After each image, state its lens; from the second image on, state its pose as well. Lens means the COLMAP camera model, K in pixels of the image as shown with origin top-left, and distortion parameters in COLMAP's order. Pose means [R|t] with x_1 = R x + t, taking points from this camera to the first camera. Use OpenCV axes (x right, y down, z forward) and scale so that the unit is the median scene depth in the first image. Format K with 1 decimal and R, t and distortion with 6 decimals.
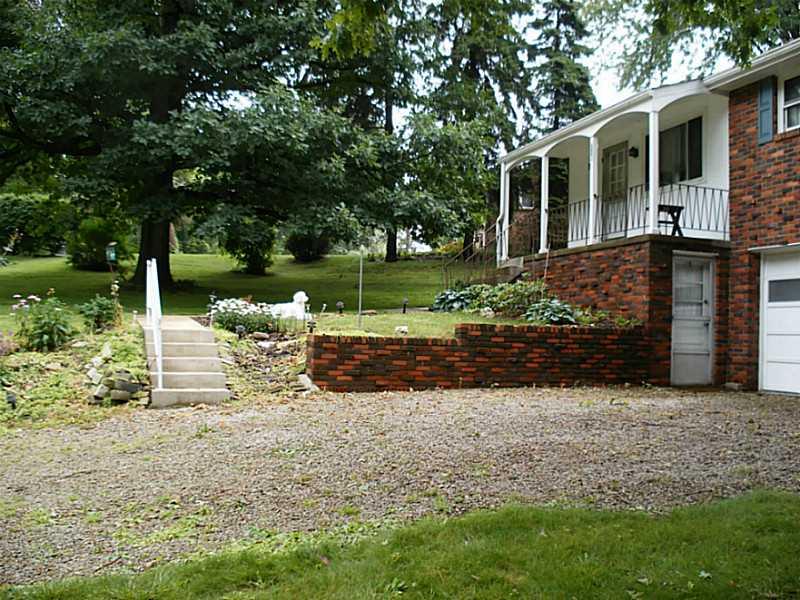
lens RADIAL K [[876.1, 0, 400.0], [0, 876.1, 300.0], [0, 0, 1]] dist [-0.233752, 0.409808]
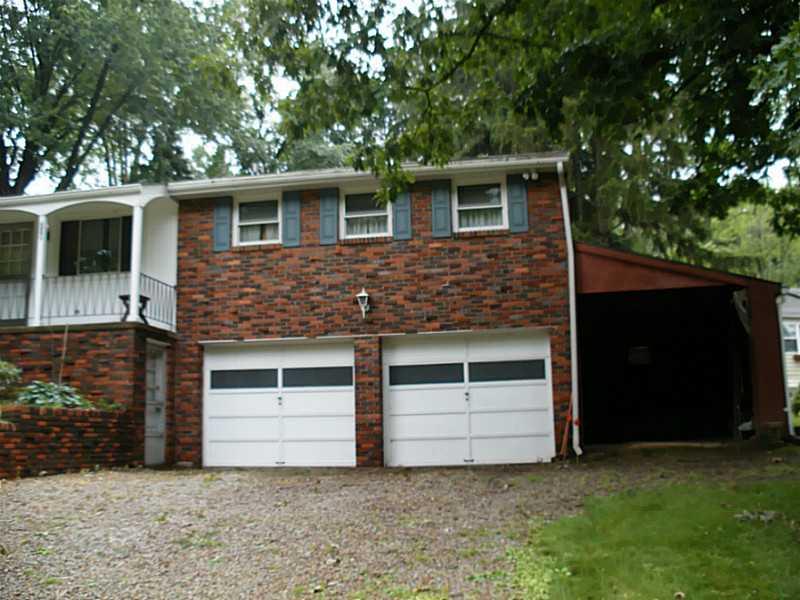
lens RADIAL K [[876.1, 0, 400.0], [0, 876.1, 300.0], [0, 0, 1]] dist [-0.233752, 0.409808]
pose [[0.483503, 0.101992, 0.869380, -0.465236], [-0.006116, 0.993558, -0.113159, 0.013652], [-0.875321, 0.049396, 0.481012, 0.210877]]
